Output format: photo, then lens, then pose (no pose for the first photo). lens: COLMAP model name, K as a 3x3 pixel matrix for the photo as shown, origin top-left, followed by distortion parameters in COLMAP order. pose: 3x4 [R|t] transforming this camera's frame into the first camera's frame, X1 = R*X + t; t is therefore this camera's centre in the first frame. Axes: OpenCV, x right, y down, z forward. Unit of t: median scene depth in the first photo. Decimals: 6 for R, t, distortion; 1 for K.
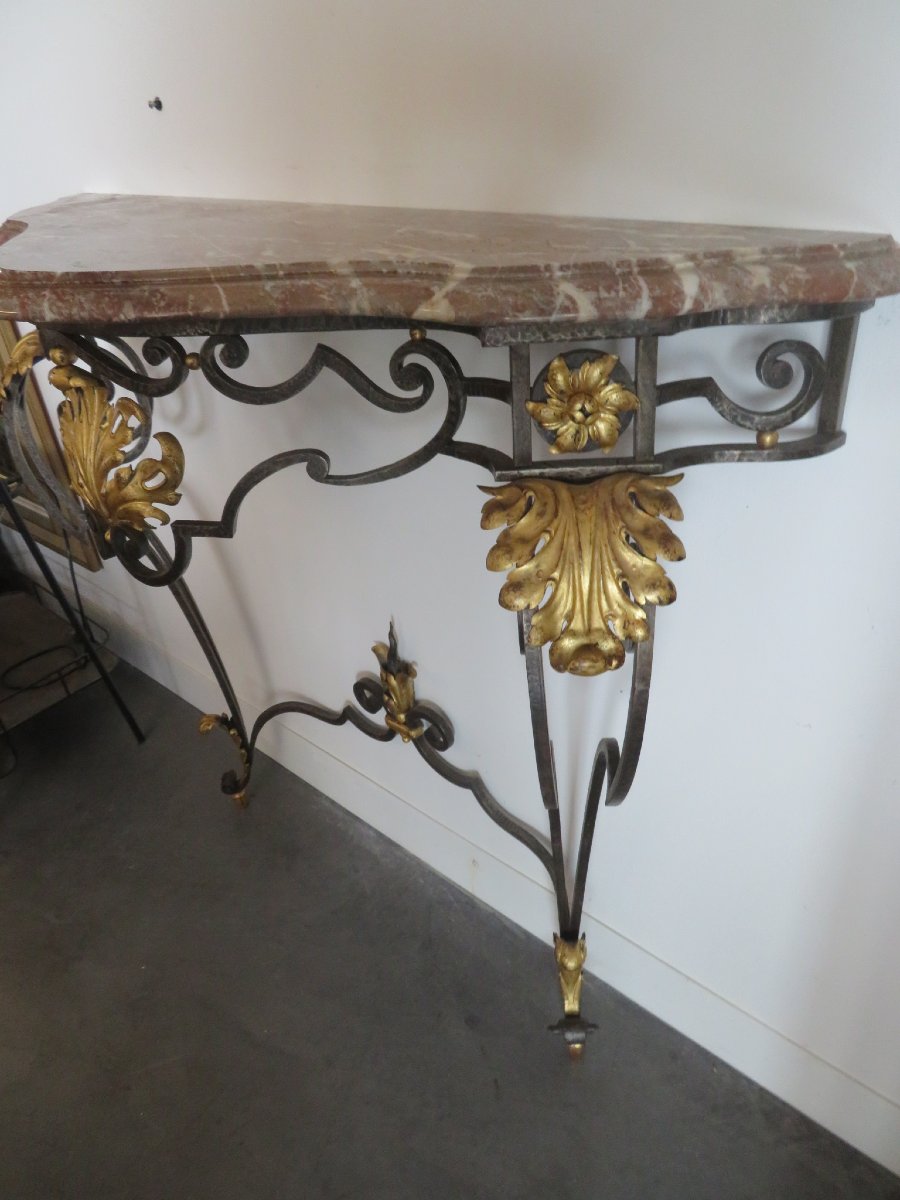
lens RADIAL K [[858.3, 0, 454.8], [0, 858.3, 600.5], [0, 0, 1]] dist [-0.007038, 0.002143]
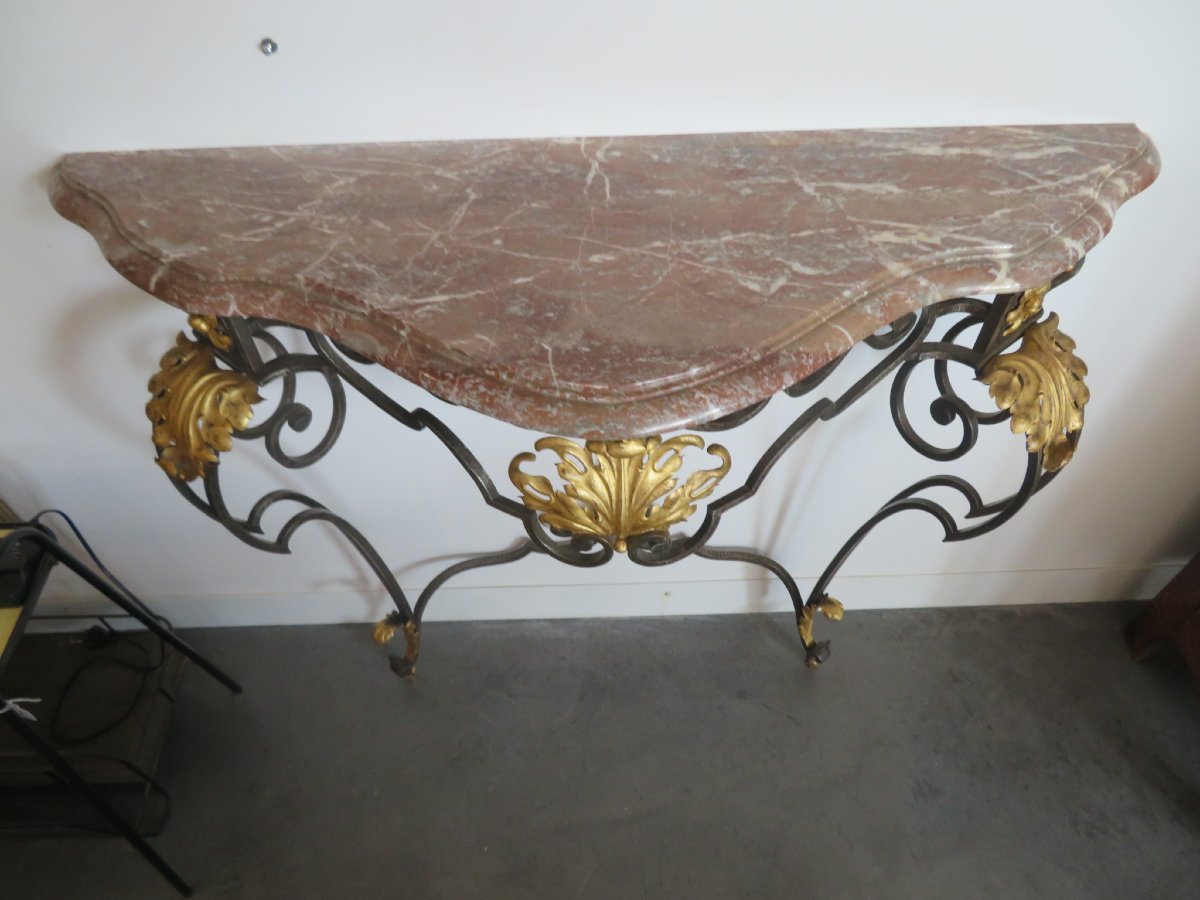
lens RADIAL K [[858.3, 0, 597.6], [0, 858.3, 449.0], [0, 0, 1]] dist [-0.007038, 0.002143]
pose [[0.733140, -0.484766, 0.476977, -1.075171], [0.332419, 0.867302, 0.370519, -0.716066], [-0.593299, -0.113086, 0.797000, 0.251598]]
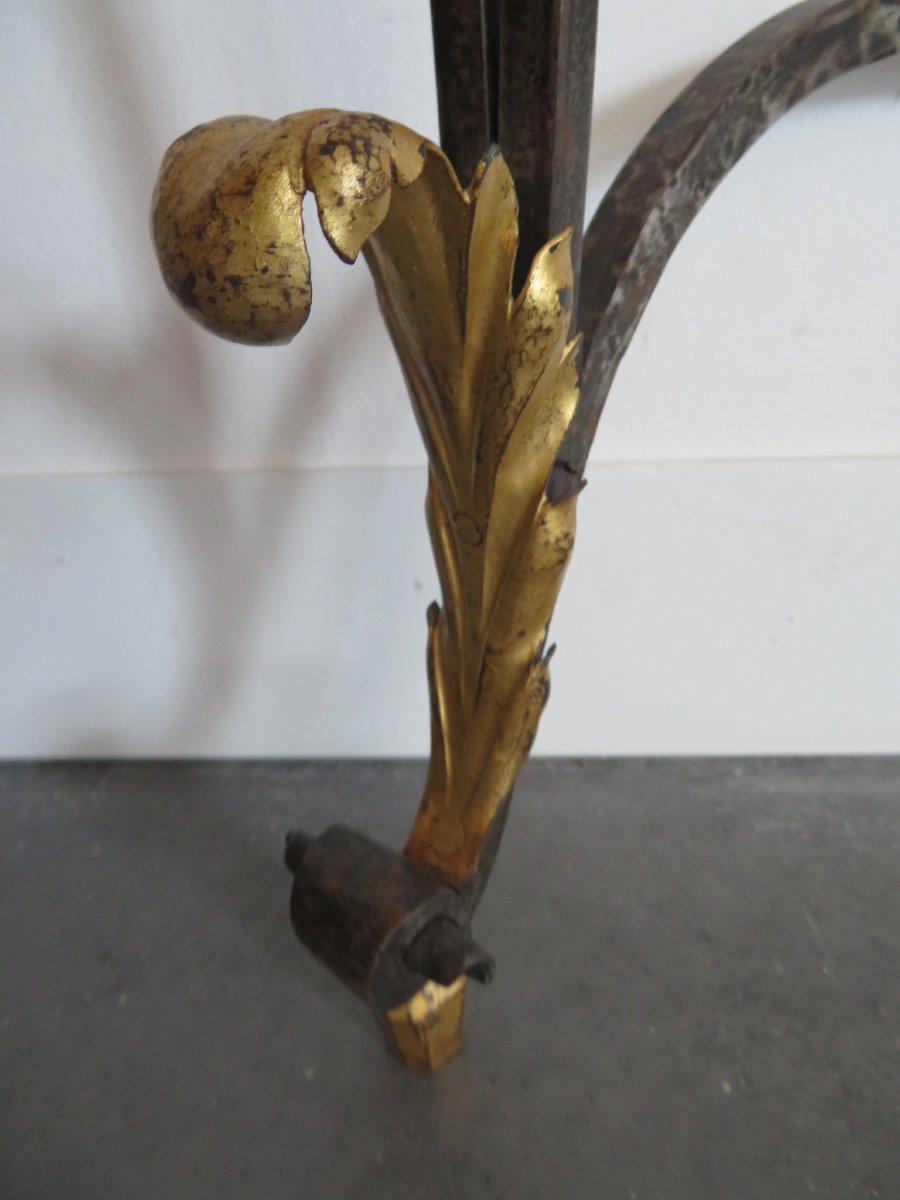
lens RADIAL K [[858.3, 0, 447.3], [0, 858.3, 595.6], [0, 0, 1]] dist [-0.007038, 0.002143]
pose [[0.773566, -0.258824, 0.578451, -0.755710], [0.321929, 0.946738, -0.006906, 0.419147], [-0.545855, 0.191563, 0.815688, 2.132081]]
